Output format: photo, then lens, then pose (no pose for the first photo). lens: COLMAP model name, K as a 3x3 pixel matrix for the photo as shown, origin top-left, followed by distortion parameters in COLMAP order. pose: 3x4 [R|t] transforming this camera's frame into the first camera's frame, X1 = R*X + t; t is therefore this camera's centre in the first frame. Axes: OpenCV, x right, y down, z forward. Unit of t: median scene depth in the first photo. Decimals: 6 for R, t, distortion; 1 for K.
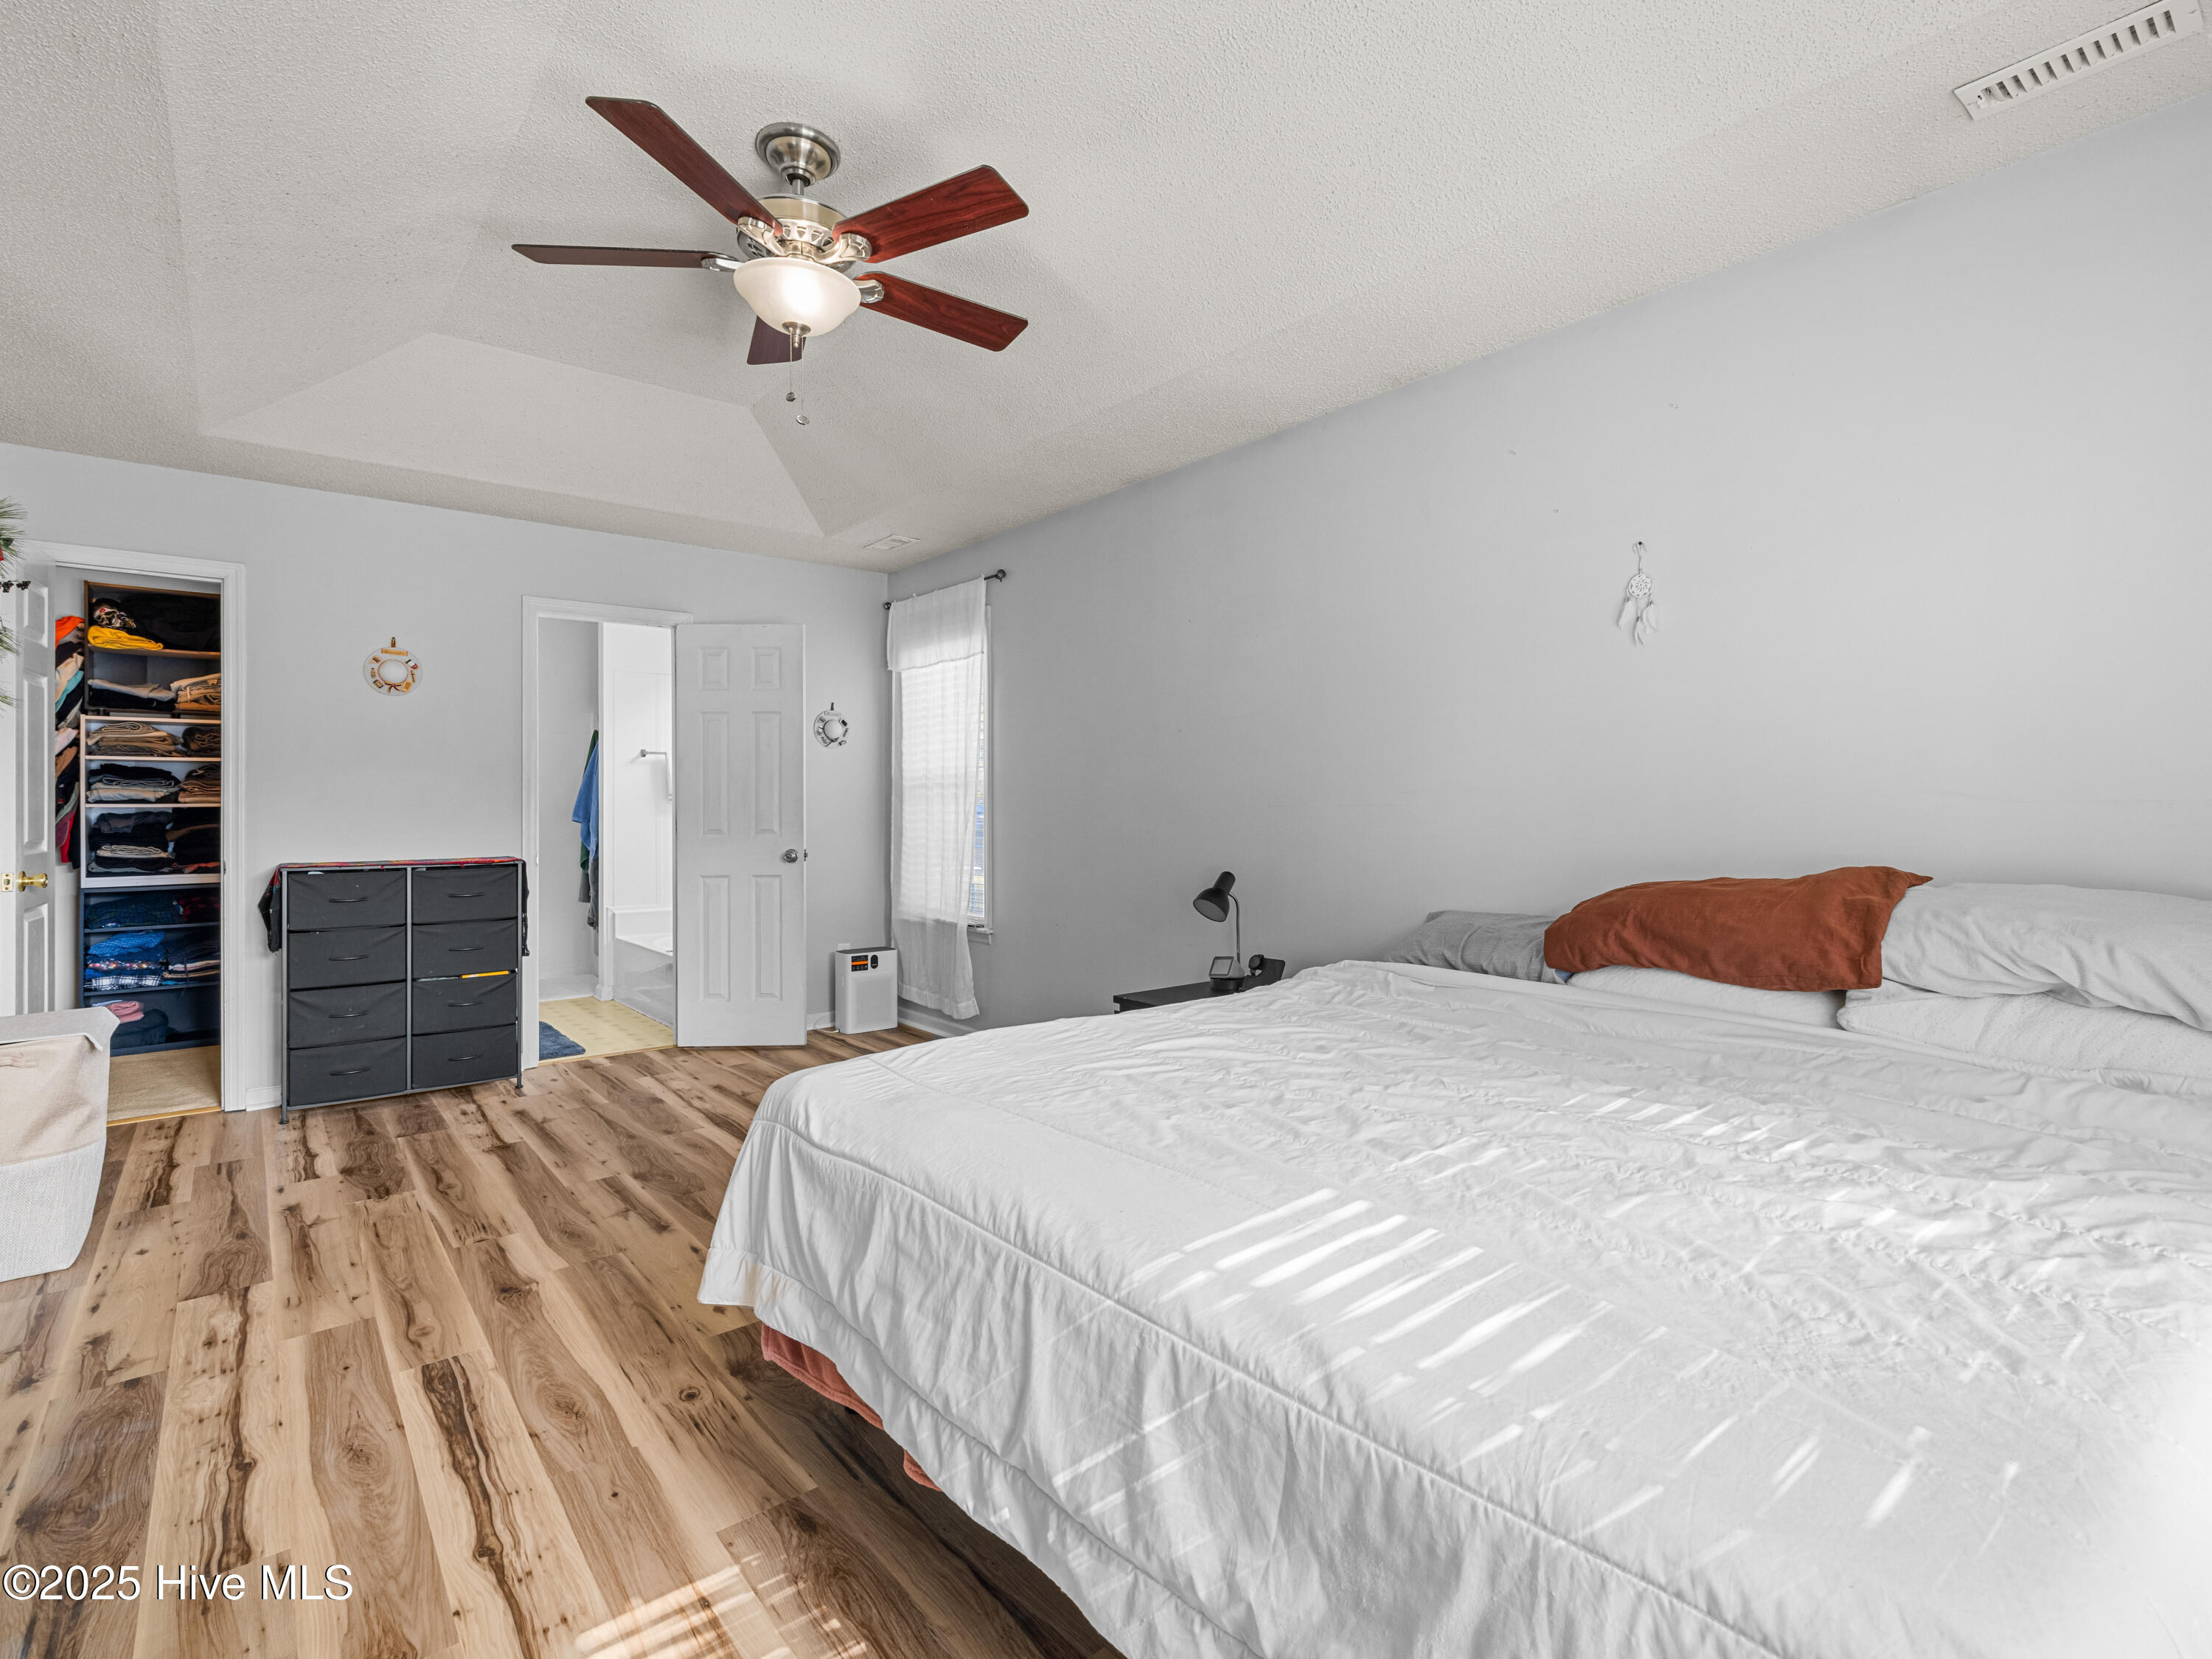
lens RADIAL K [[1039.8, 0, 1115.5], [0, 1039.8, 817.4], [0, 0, 1]] dist [-0.000661, 0.001368]
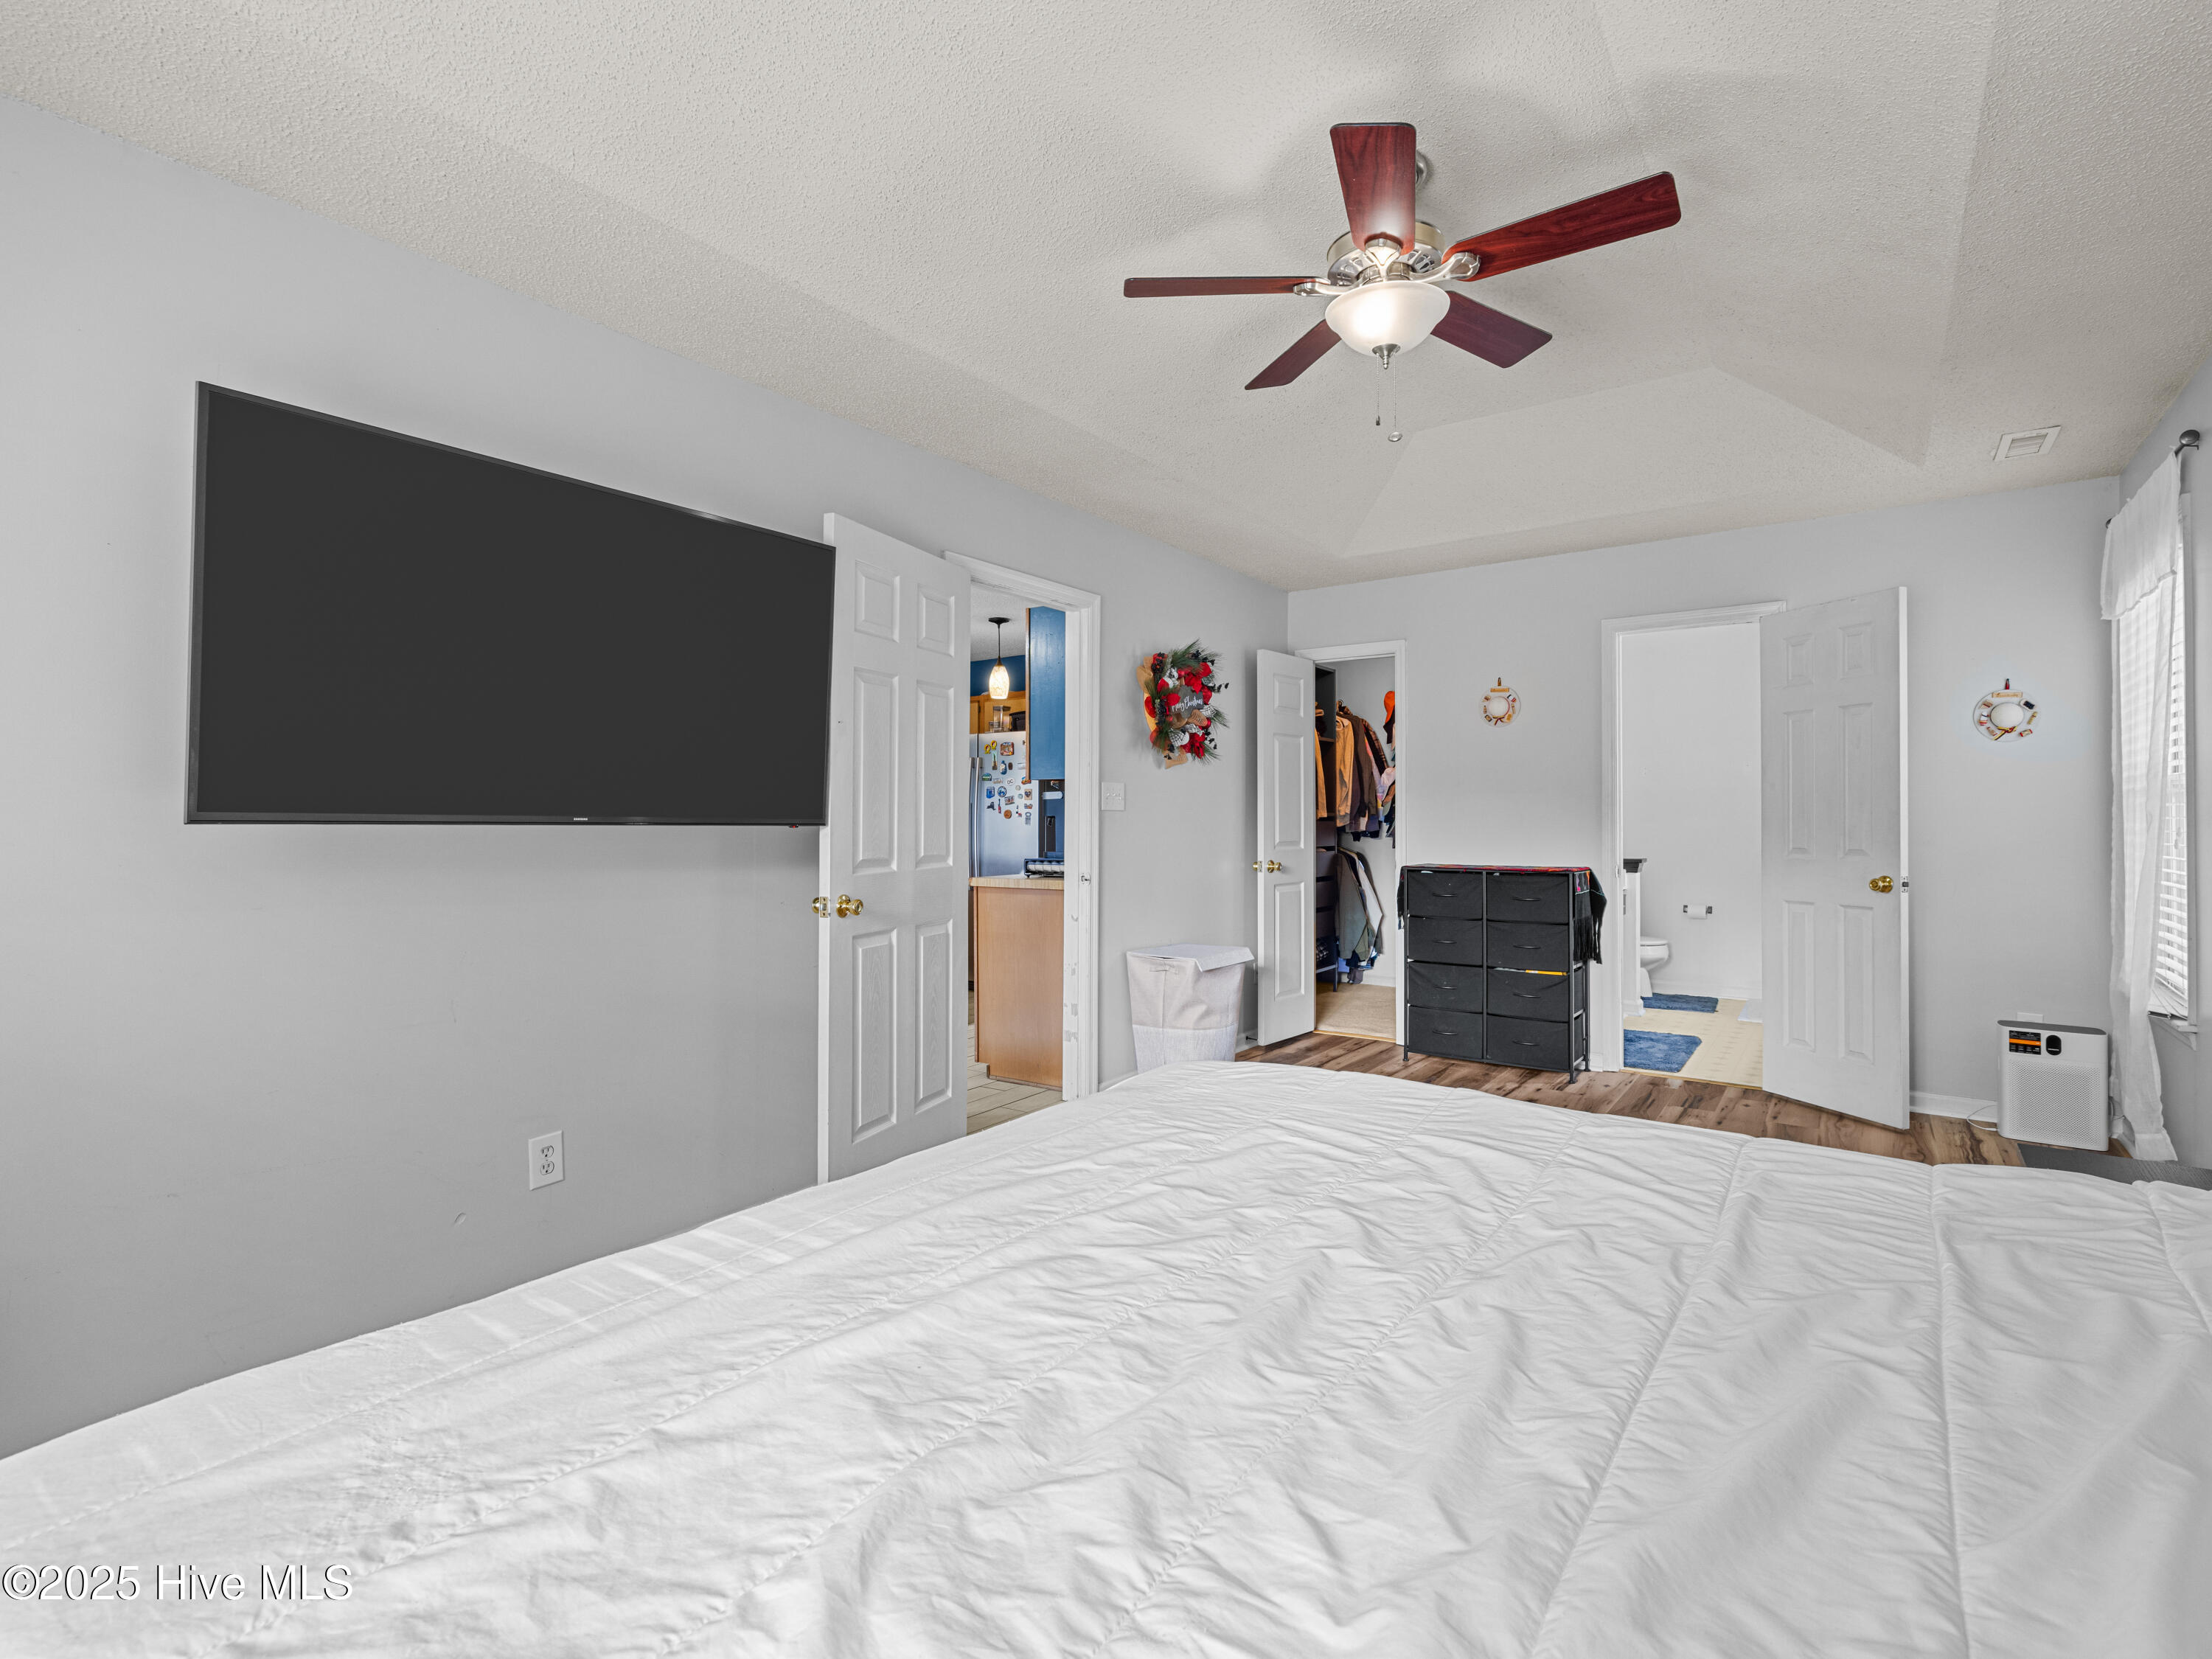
lens RADIAL K [[1039.8, 0, 1129.7], [0, 1039.8, 822.8], [0, 0, 1]] dist [-0.000661, 0.001368]
pose [[0.276883, 0.004667, -0.960892, 0.507819], [-0.010396, 0.999944, 0.001861, -0.008628], [0.960847, 0.009474, 0.276916, 0.411894]]
